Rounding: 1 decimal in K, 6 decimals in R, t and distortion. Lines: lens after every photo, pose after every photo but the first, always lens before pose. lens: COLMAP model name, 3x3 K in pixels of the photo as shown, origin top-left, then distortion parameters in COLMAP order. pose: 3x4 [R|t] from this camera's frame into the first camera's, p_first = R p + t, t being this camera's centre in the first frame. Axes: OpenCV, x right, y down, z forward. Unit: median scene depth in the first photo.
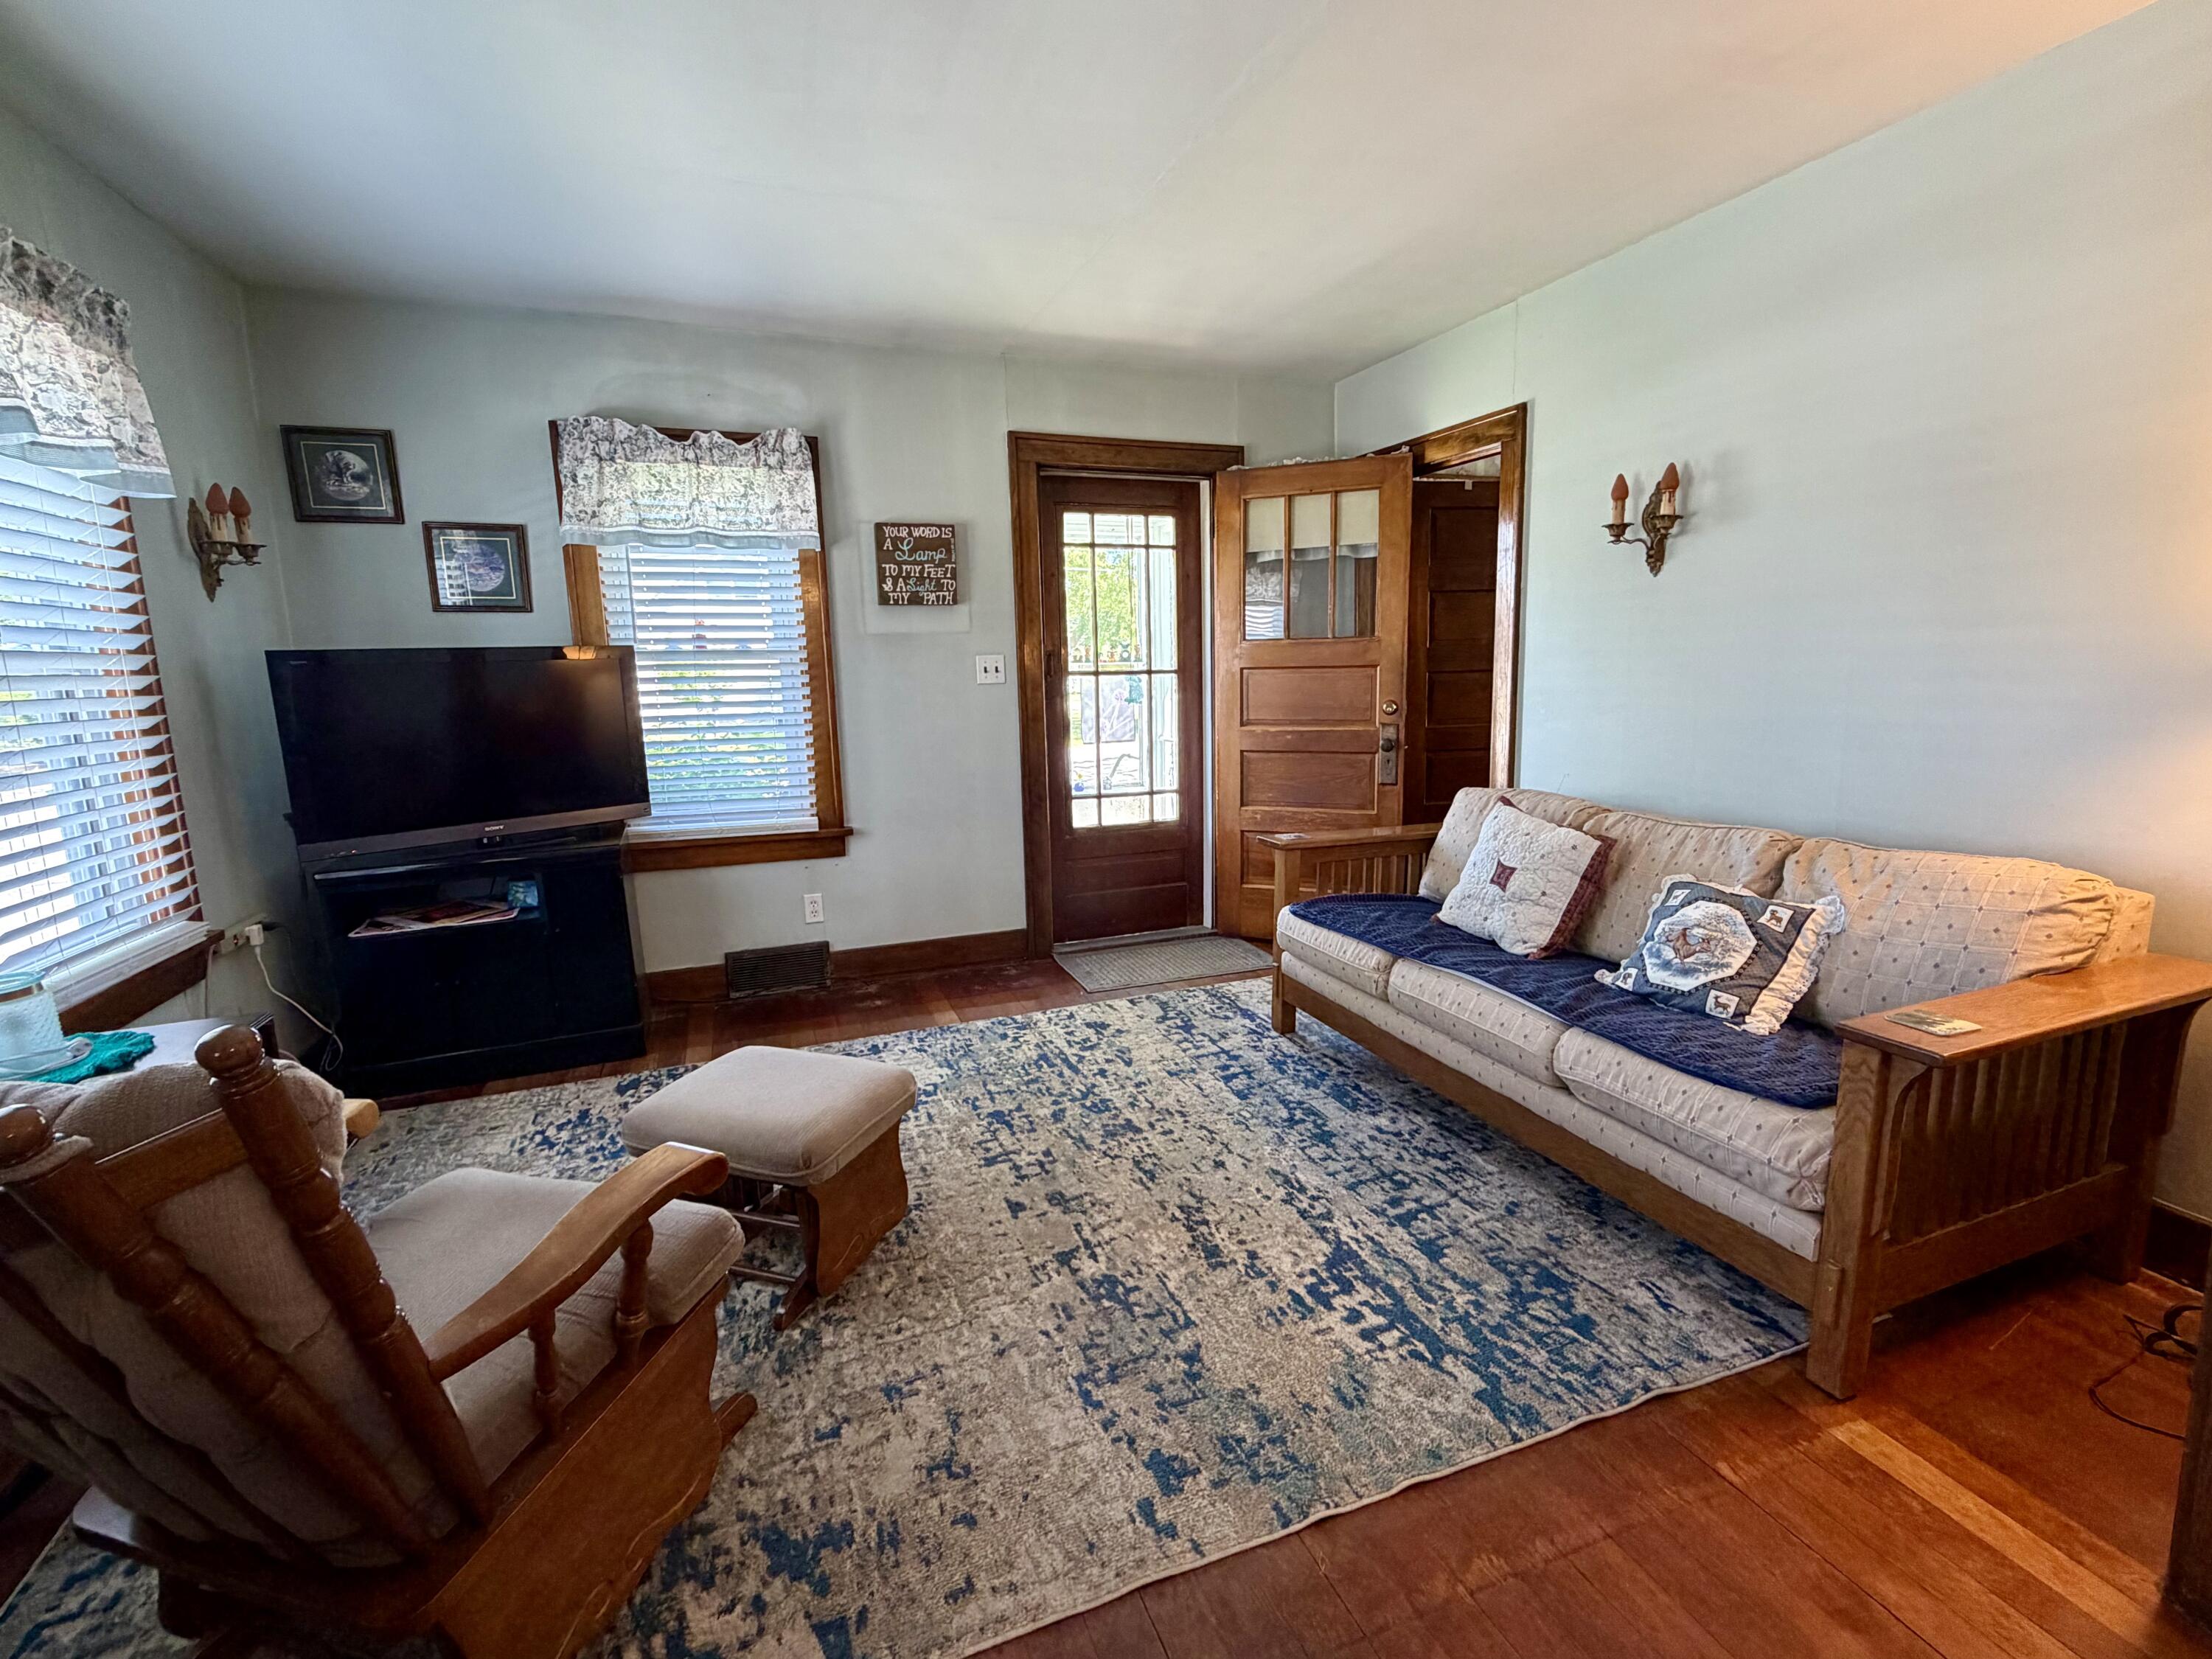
lens RADIAL K [[1009.9, 0, 1106.0], [0, 1009.9, 829.5], [0, 0, 1]] dist [0.001976, -0.000266]
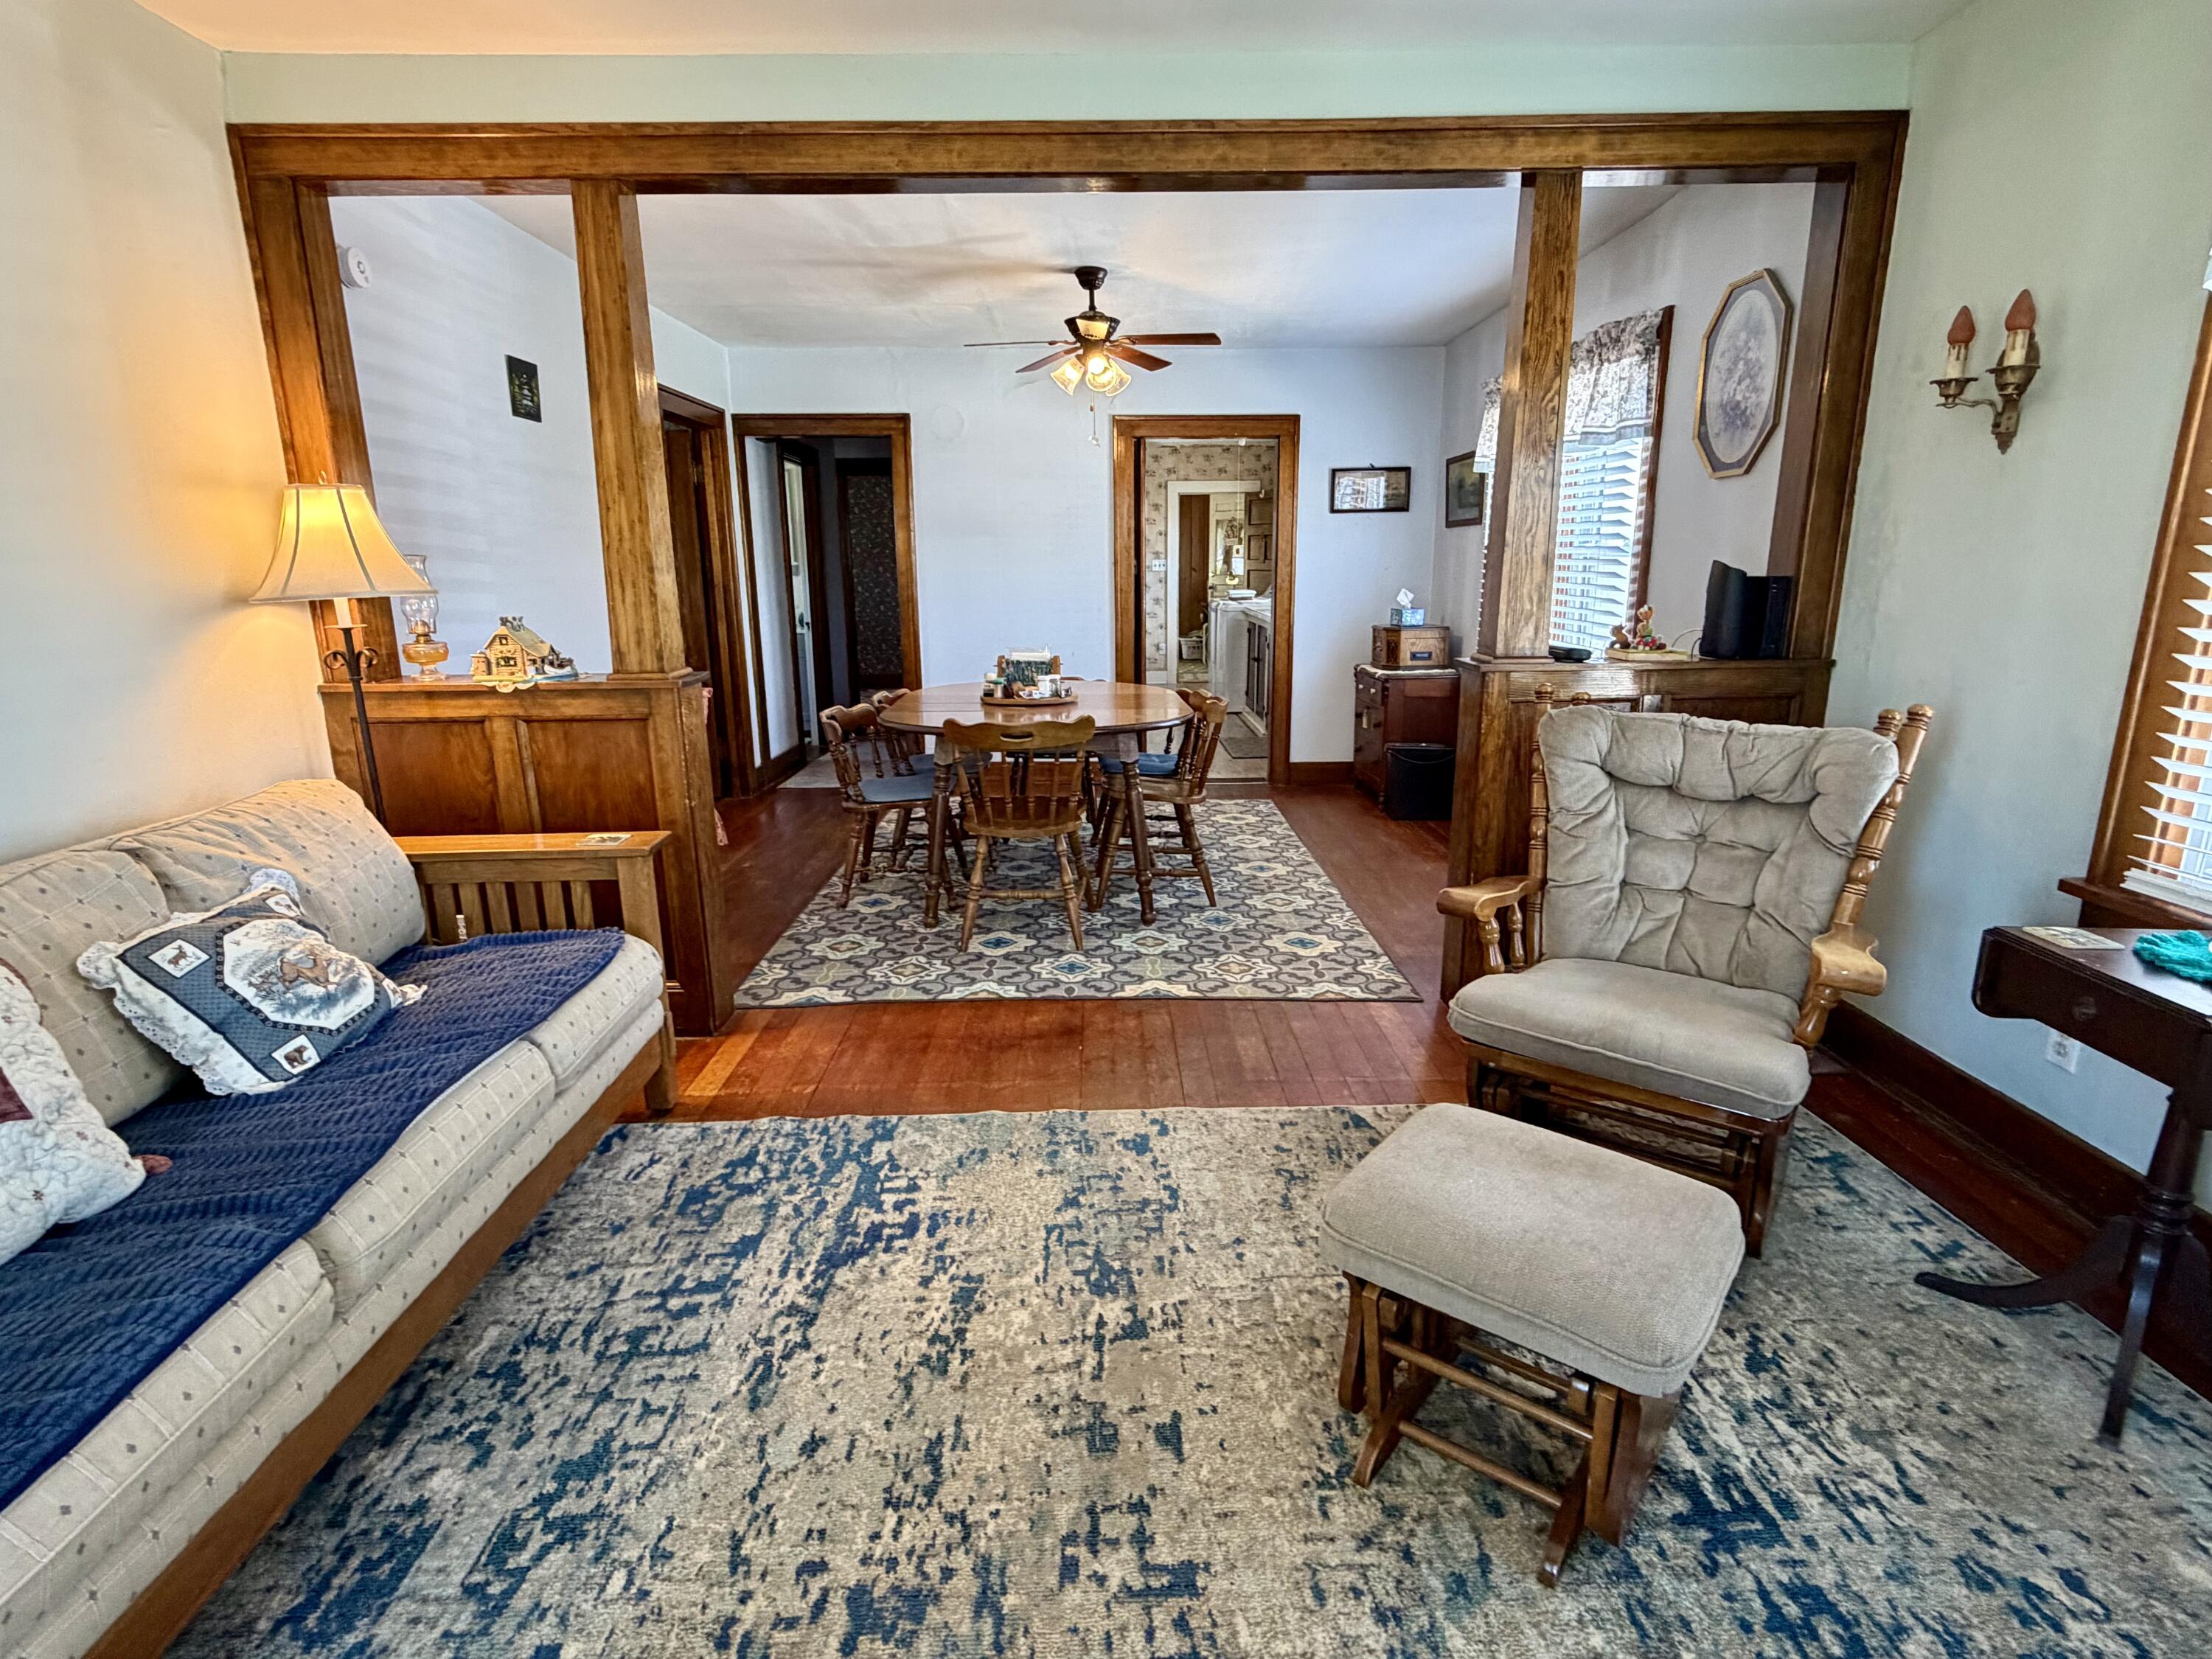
lens RADIAL K [[1116.1, 0, 1102.4], [0, 1116.1, 829.0], [0, 0, 1]] dist [0.001336, -0.000615]
pose [[-0.939664, -0.045579, 0.339048, -0.185962], [0.089962, 0.923279, 0.373446, -0.168608], [-0.330058, 0.381415, -0.863472, 1.016683]]
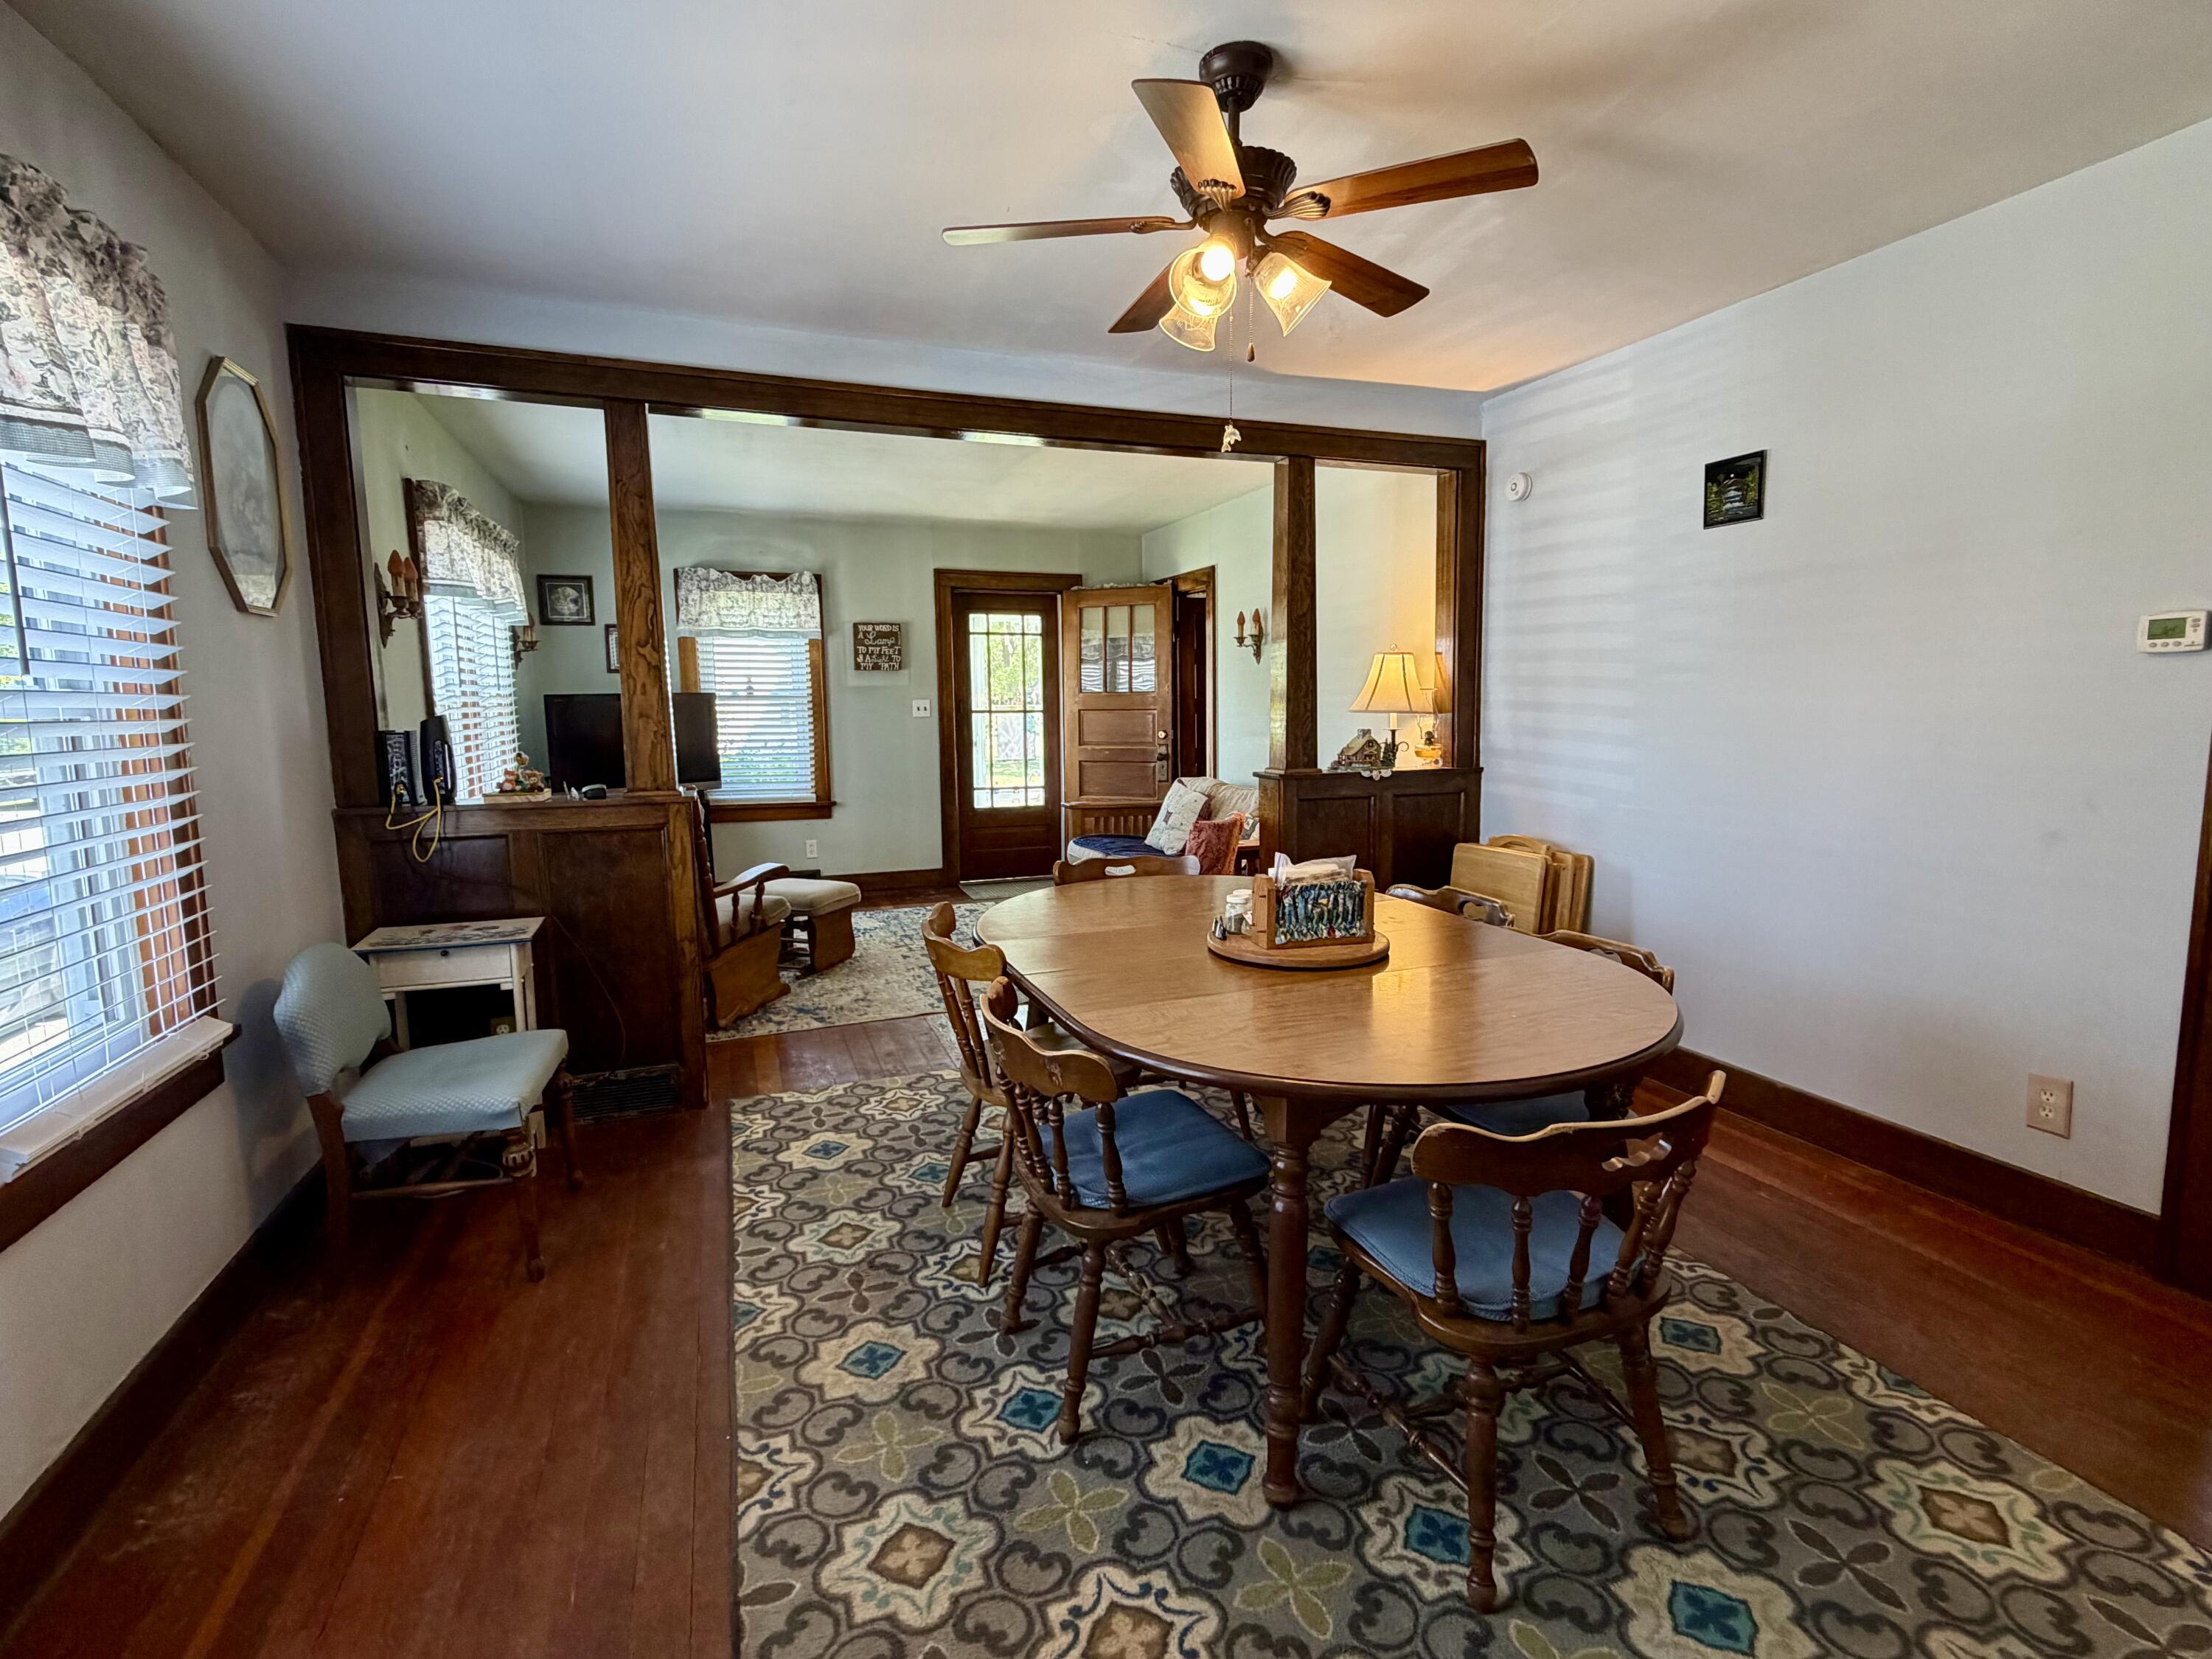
lens RADIAL K [[1055.3, 0, 1106.0], [0, 1055.3, 829.5], [0, 0, 1]] dist [0.000822, 0.000303]
pose [[0.999919, 0.012637, -0.001243, 0.231357], [-0.012680, 0.998906, -0.045011, 0.136752], [0.000673, 0.045023, 0.998986, -0.864942]]
